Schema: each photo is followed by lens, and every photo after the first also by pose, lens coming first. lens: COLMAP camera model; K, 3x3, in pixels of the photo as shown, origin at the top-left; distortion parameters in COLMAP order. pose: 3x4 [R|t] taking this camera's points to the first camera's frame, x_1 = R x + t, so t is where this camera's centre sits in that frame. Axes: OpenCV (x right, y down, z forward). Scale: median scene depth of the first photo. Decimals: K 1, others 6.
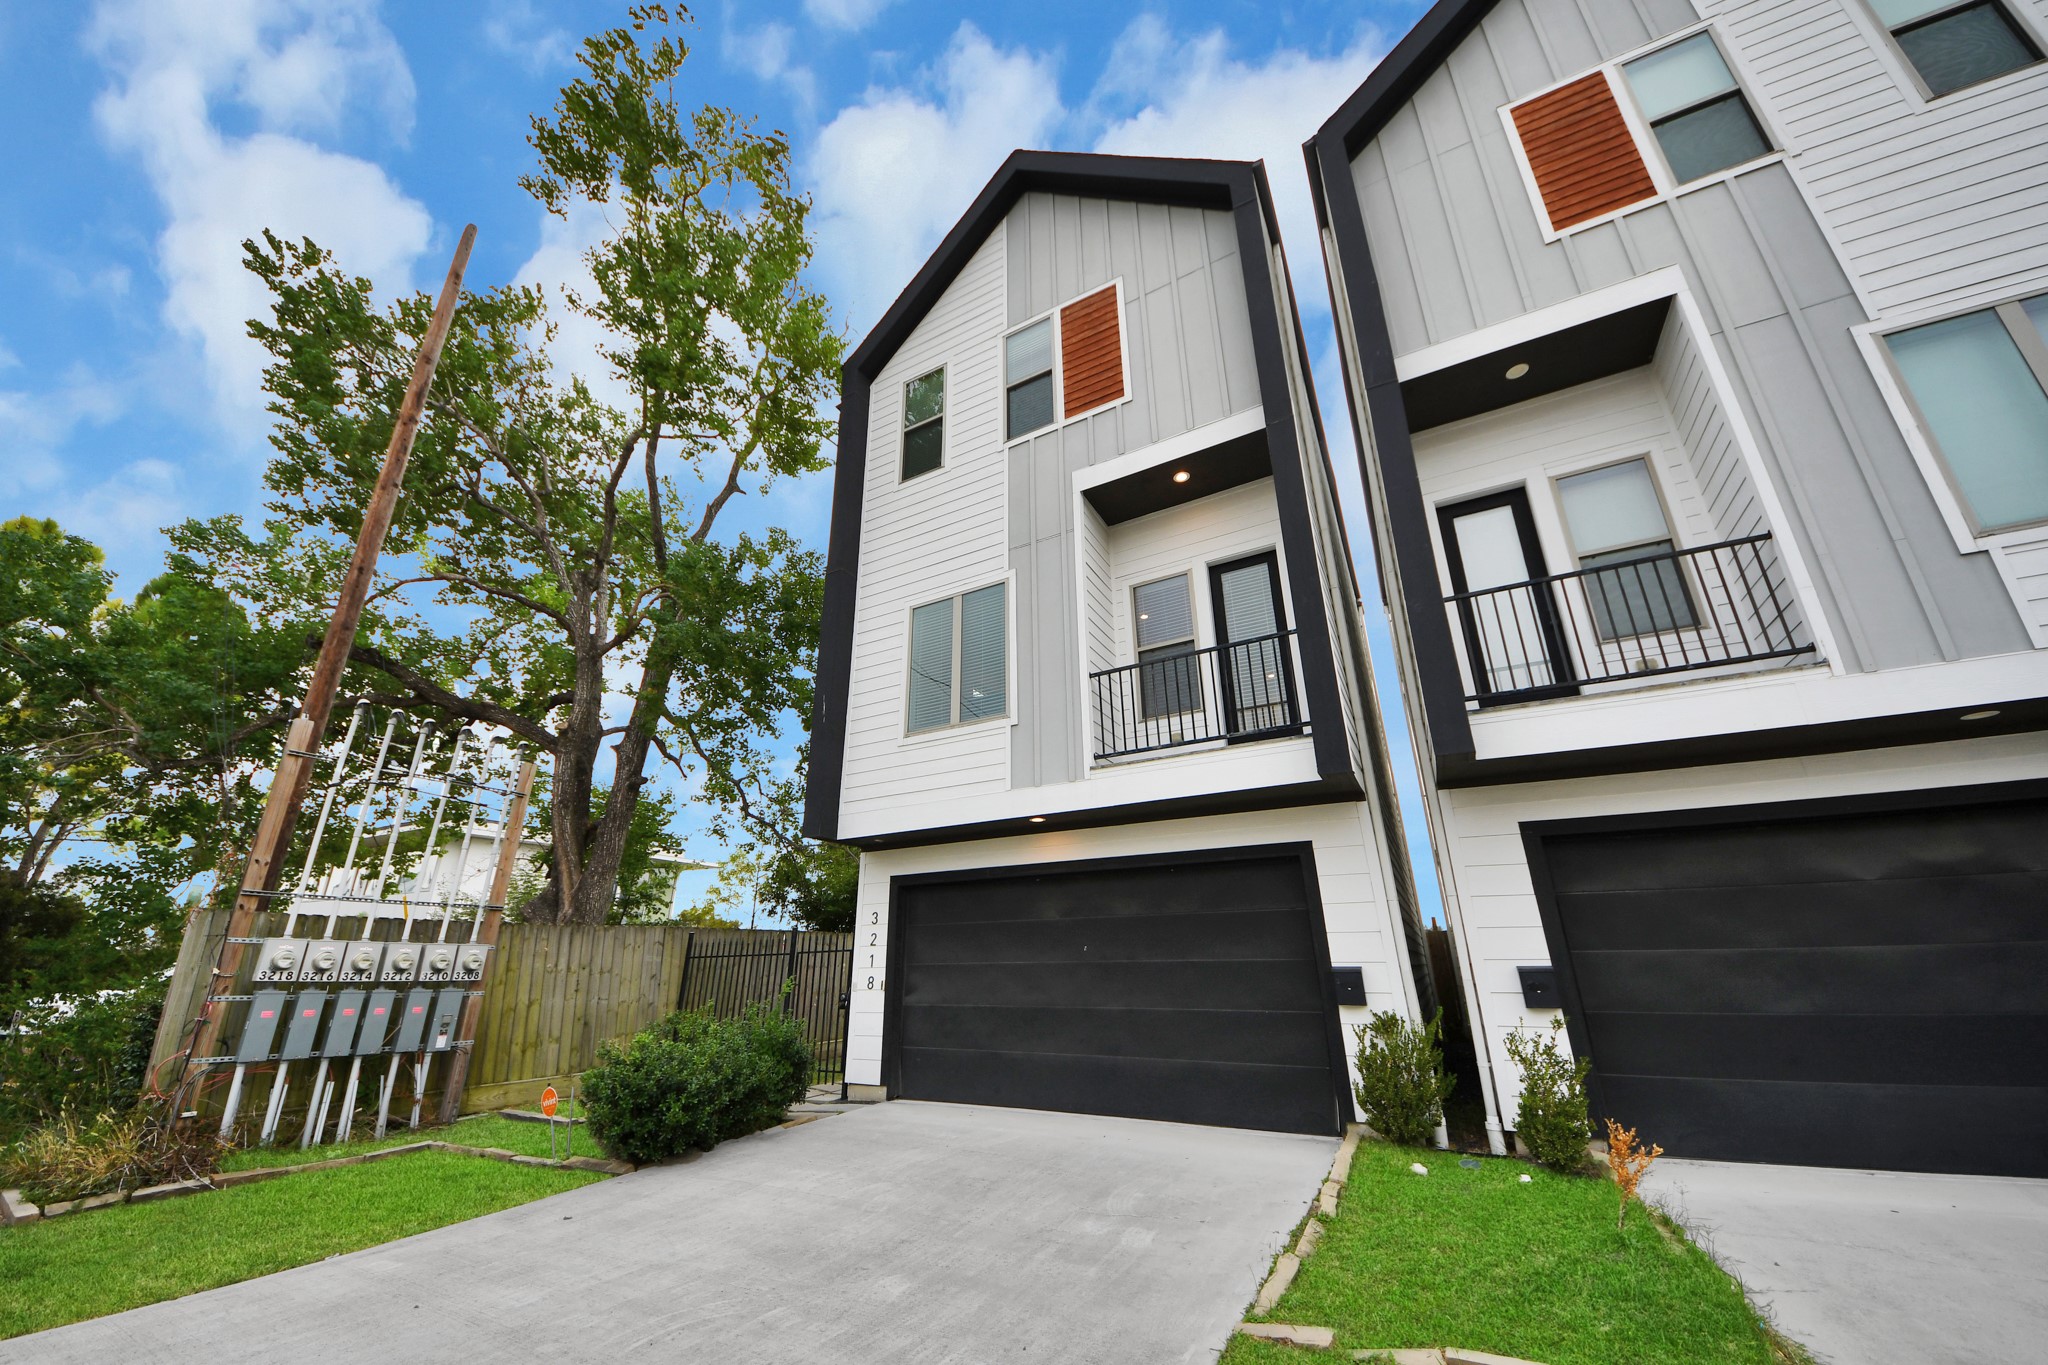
lens RADIAL K [[731.5, 0, 998.7], [0, 731.5, 674.7], [0, 0, 1]] dist [0.008067, -0.013365]
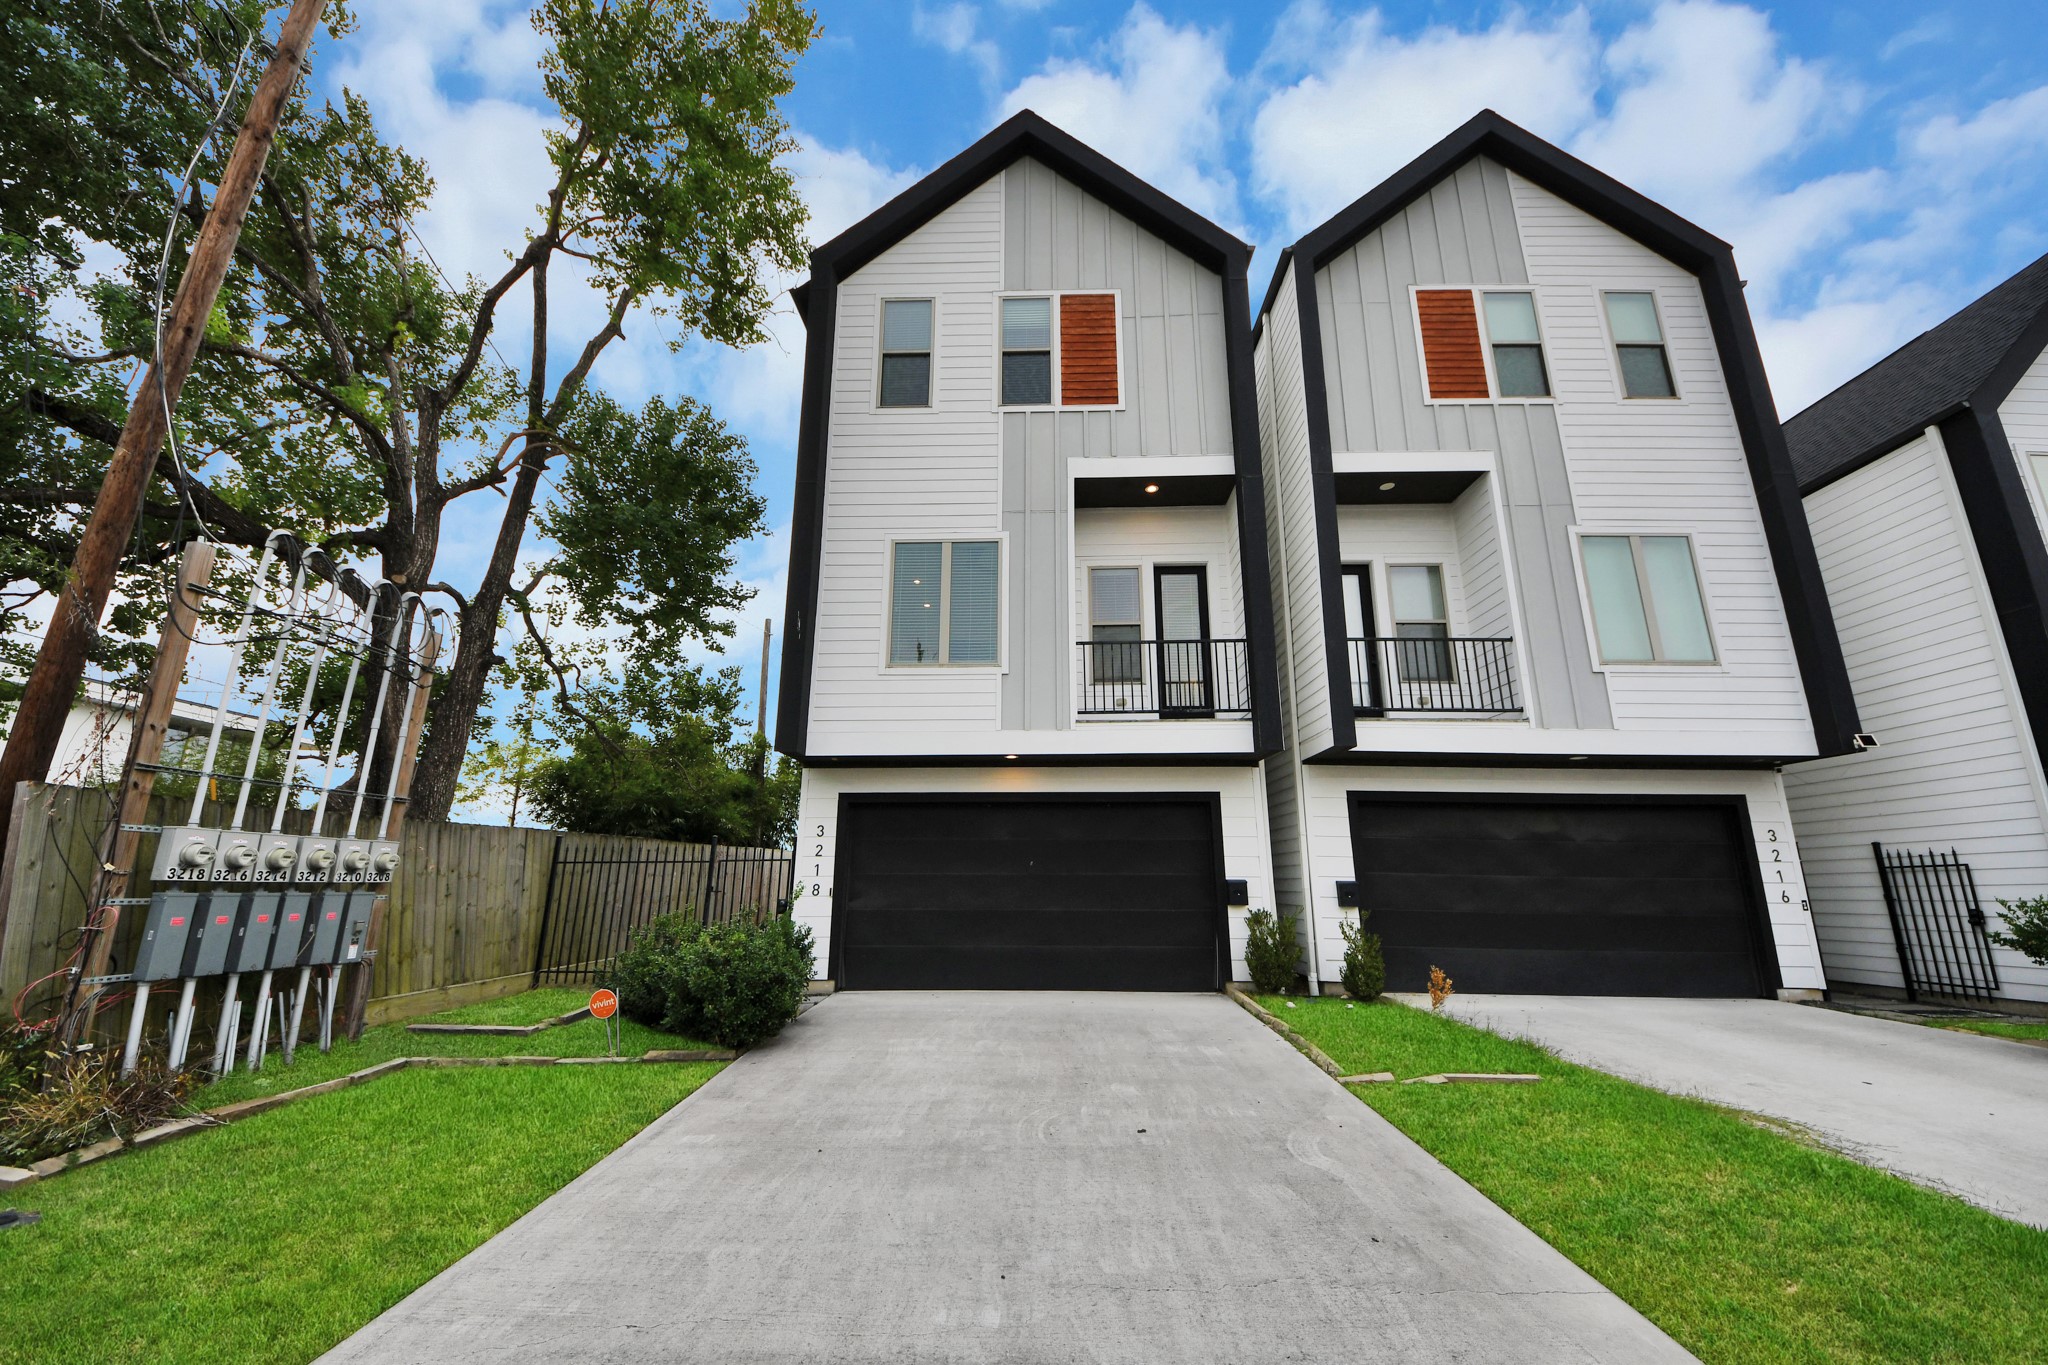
lens RADIAL K [[735.1, 0, 1024.0], [0, 735.1, 682.5], [0, 0, 1]] dist [0.000483, -0.009111]
pose [[0.884724, 0.132627, 0.446849, -0.482127], [-0.183220, 0.980449, 0.071758, -0.005715], [-0.428596, -0.145358, 0.891727, -0.039196]]
